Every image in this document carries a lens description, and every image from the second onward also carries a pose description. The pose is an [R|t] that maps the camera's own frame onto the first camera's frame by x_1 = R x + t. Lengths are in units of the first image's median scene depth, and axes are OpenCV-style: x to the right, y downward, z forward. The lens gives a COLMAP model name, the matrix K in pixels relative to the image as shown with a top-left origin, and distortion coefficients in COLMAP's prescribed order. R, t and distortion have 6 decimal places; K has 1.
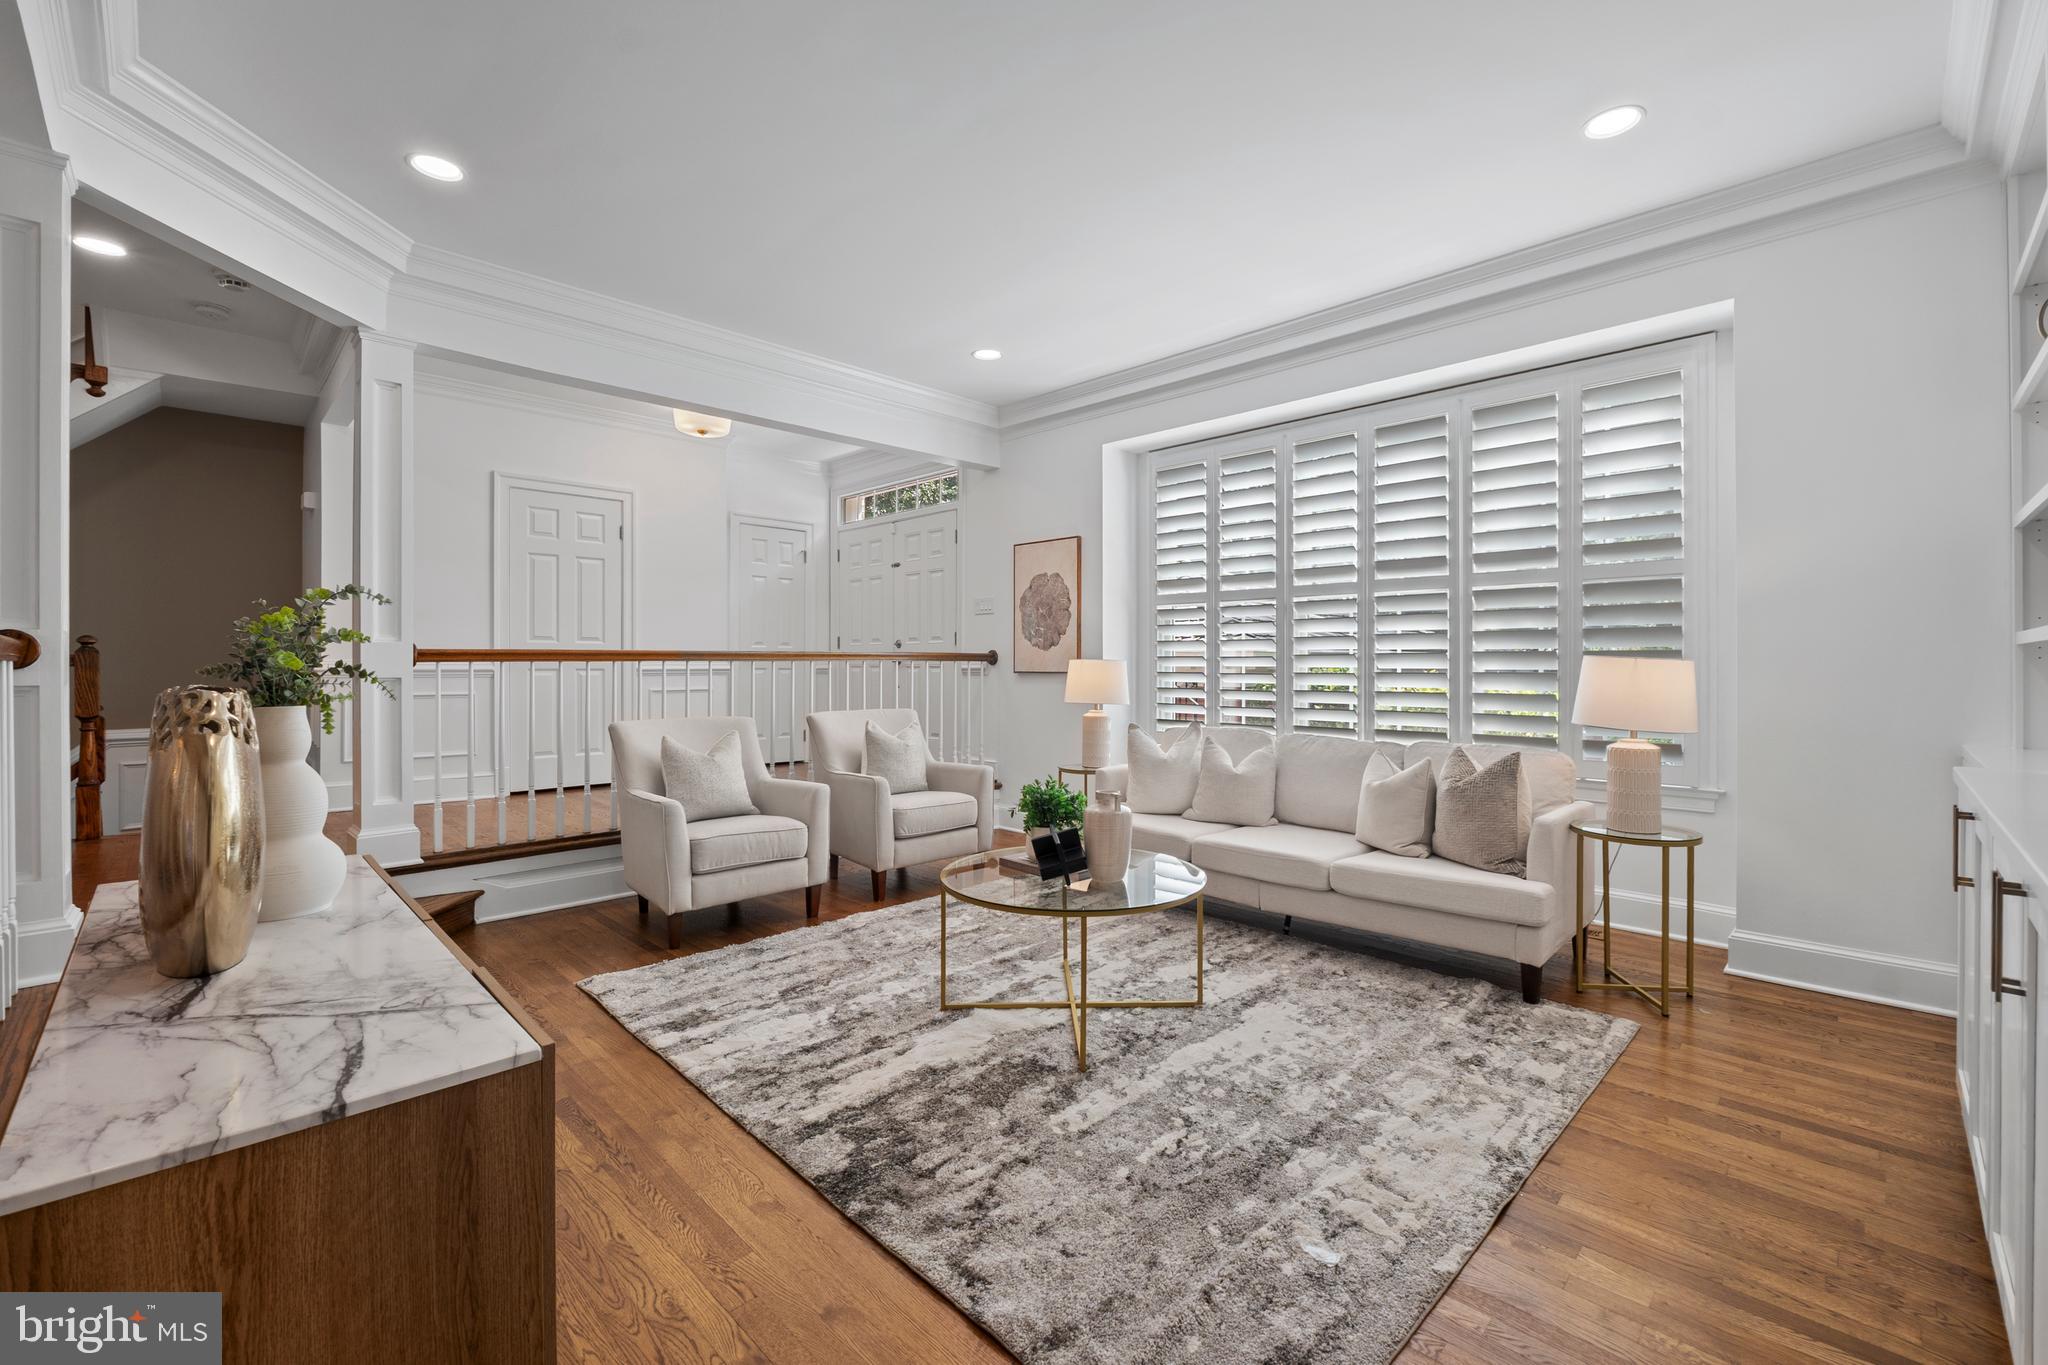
lens RADIAL K [[851.7, 0, 1038.9], [0, 851.7, 665.2], [0, 0, 1]] dist [-0.015056, -0.000068]
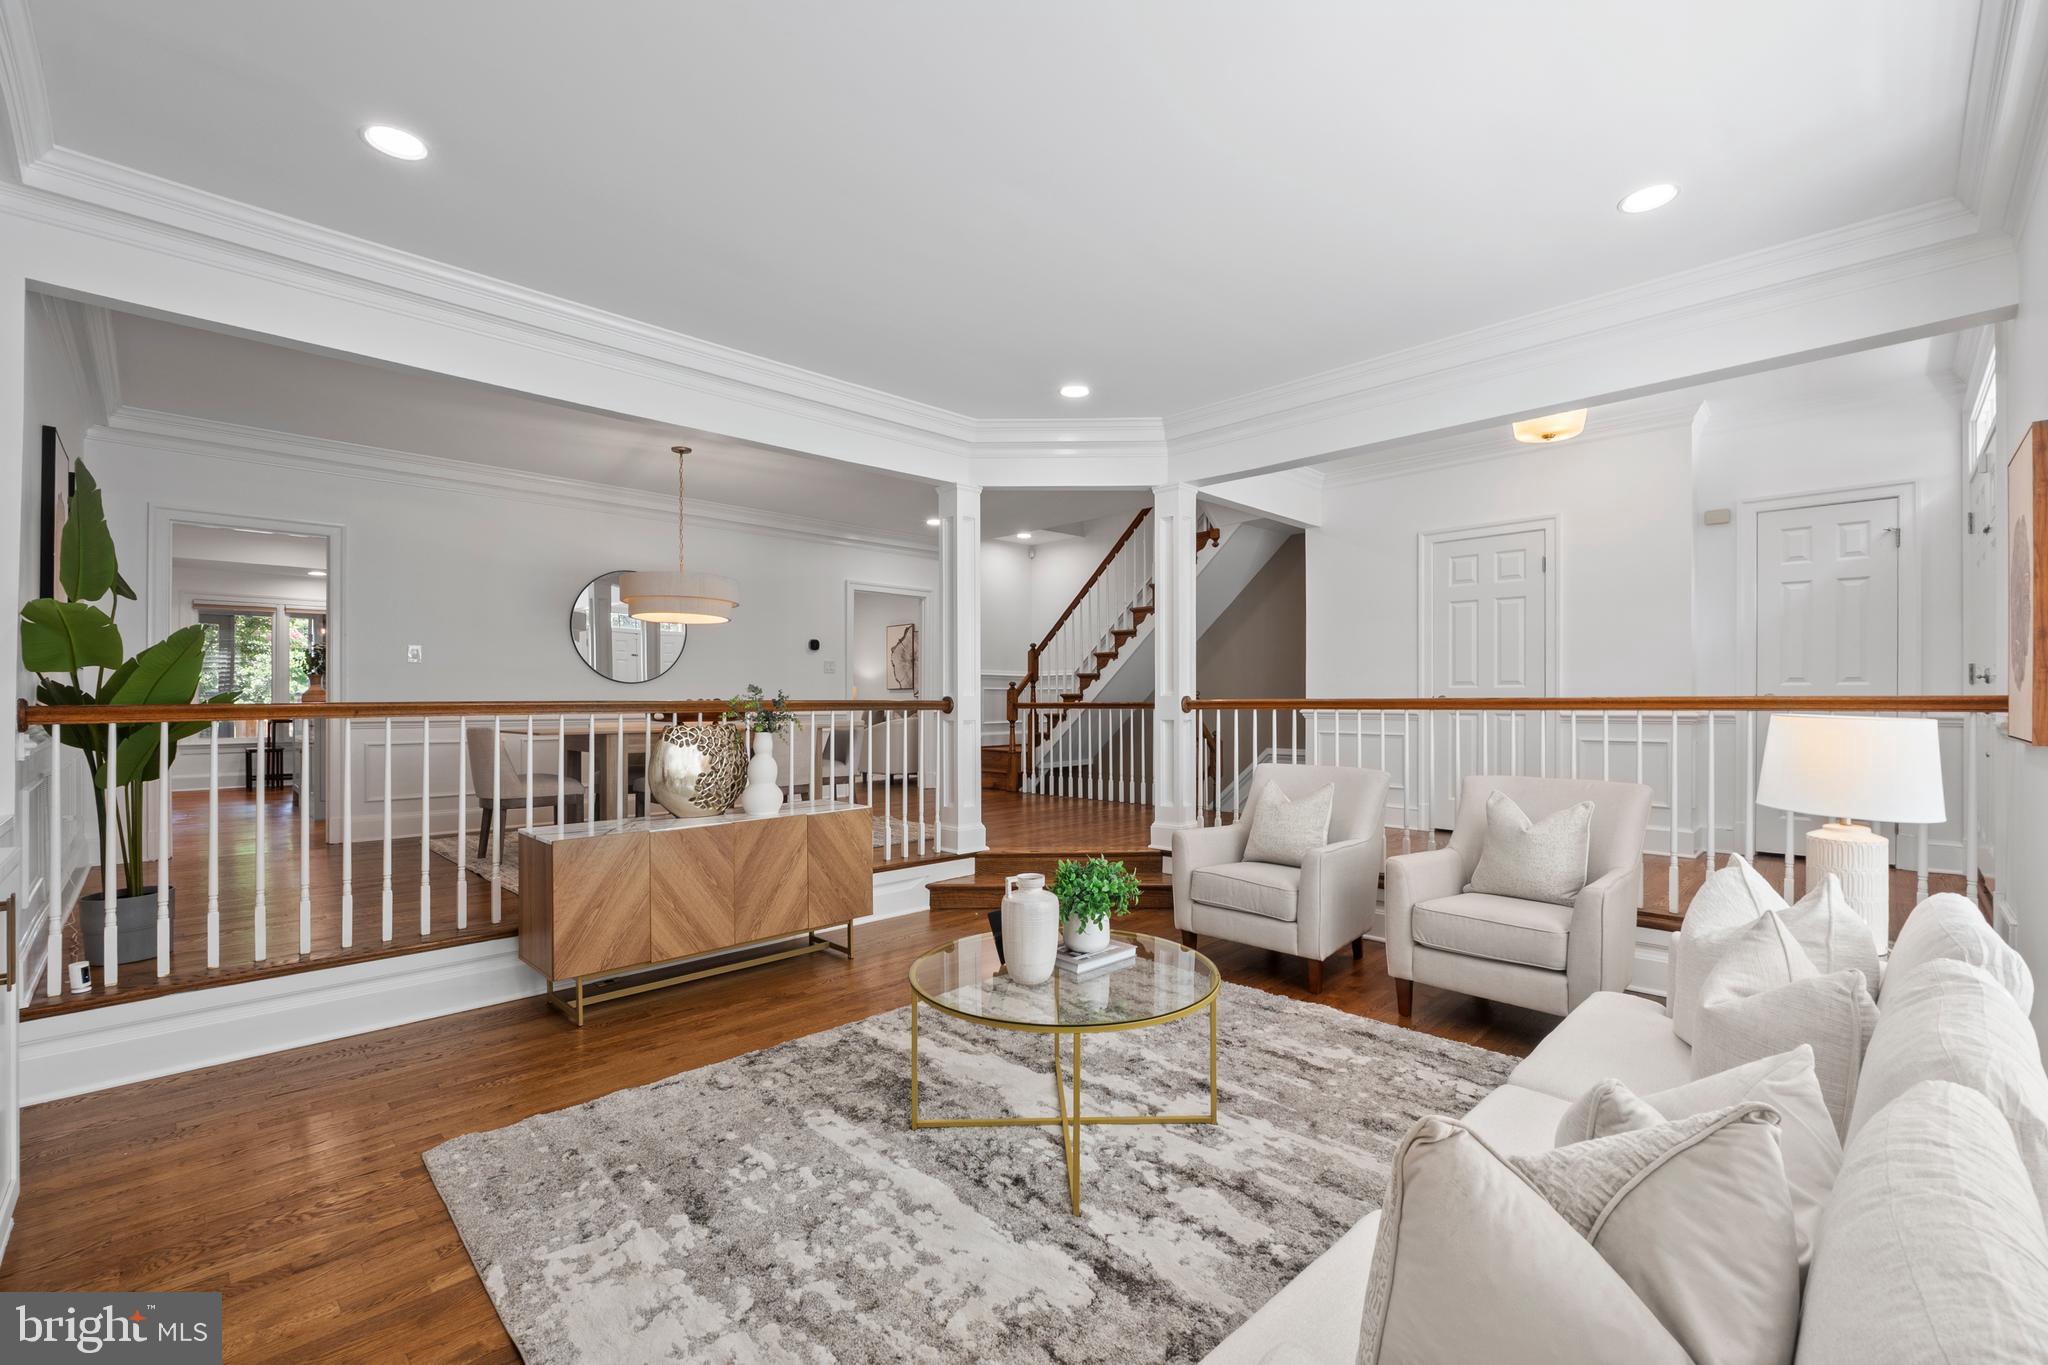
lens RADIAL K [[874.9, 0, 1041.5], [0, 874.9, 689.7], [0, 0, 1]] dist [-0.013583, -0.000046]
pose [[-0.003443, -0.011586, -0.999927, 0.677654], [-0.000005, 0.999933, -0.011586, -0.017875], [0.999994, -0.000035, -0.003443, 0.719388]]
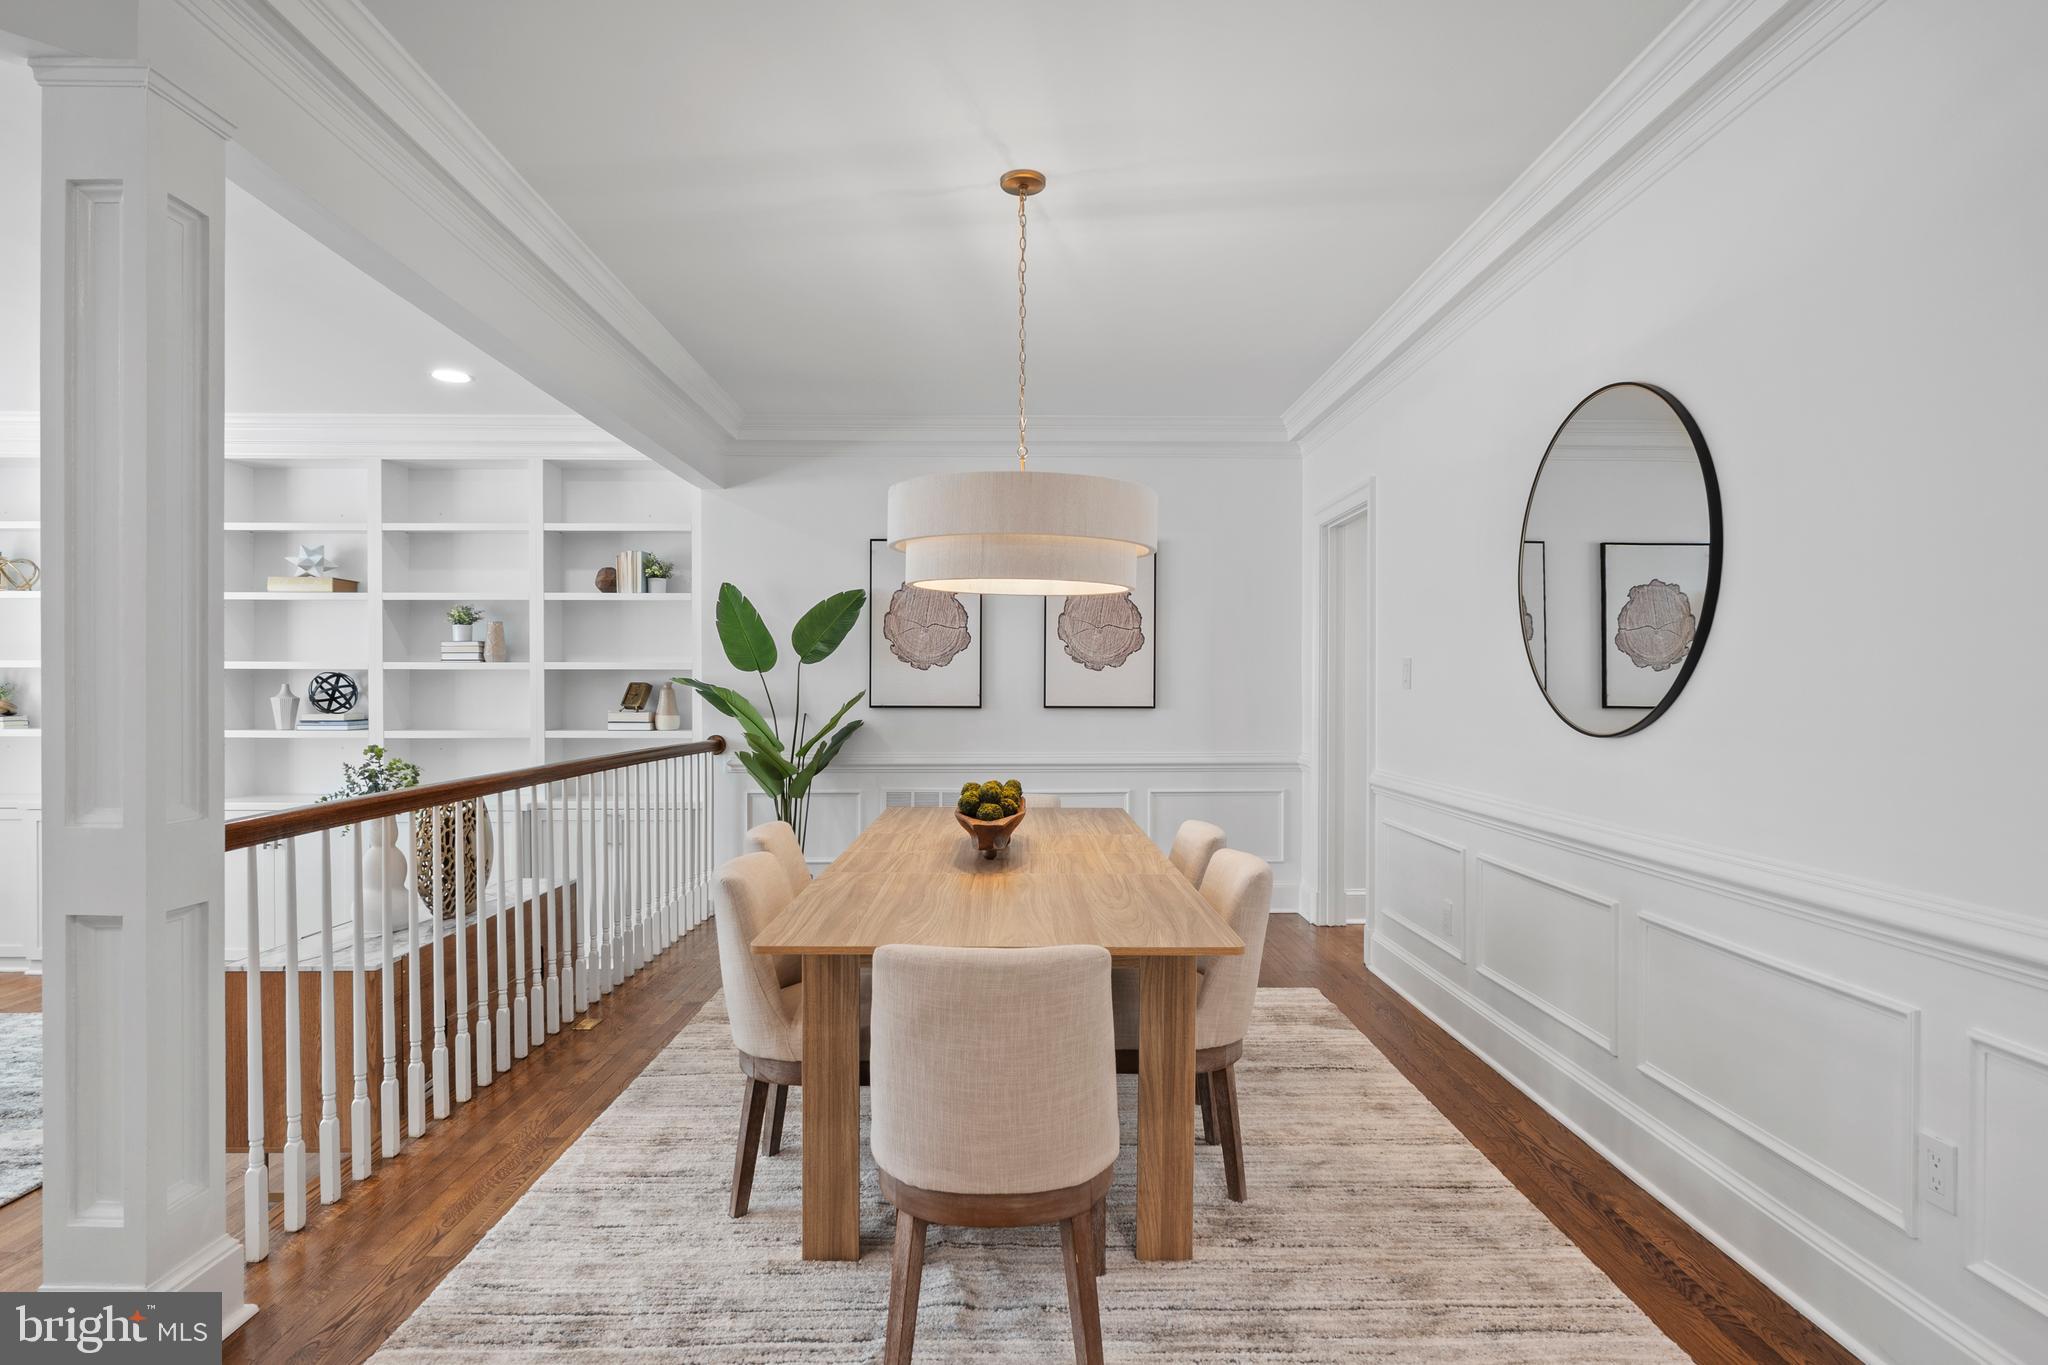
lens RADIAL K [[1083.3, 0, 1021.0], [0, 1083.3, 695.0], [0, 0, 1]] dist [-0.008947, -0.000232]
pose [[-0.714255, -0.005074, 0.699867, -1.350215], [-0.000849, 0.999979, 0.006383, -0.084504], [-0.699885, 0.003965, -0.714244, 0.654928]]
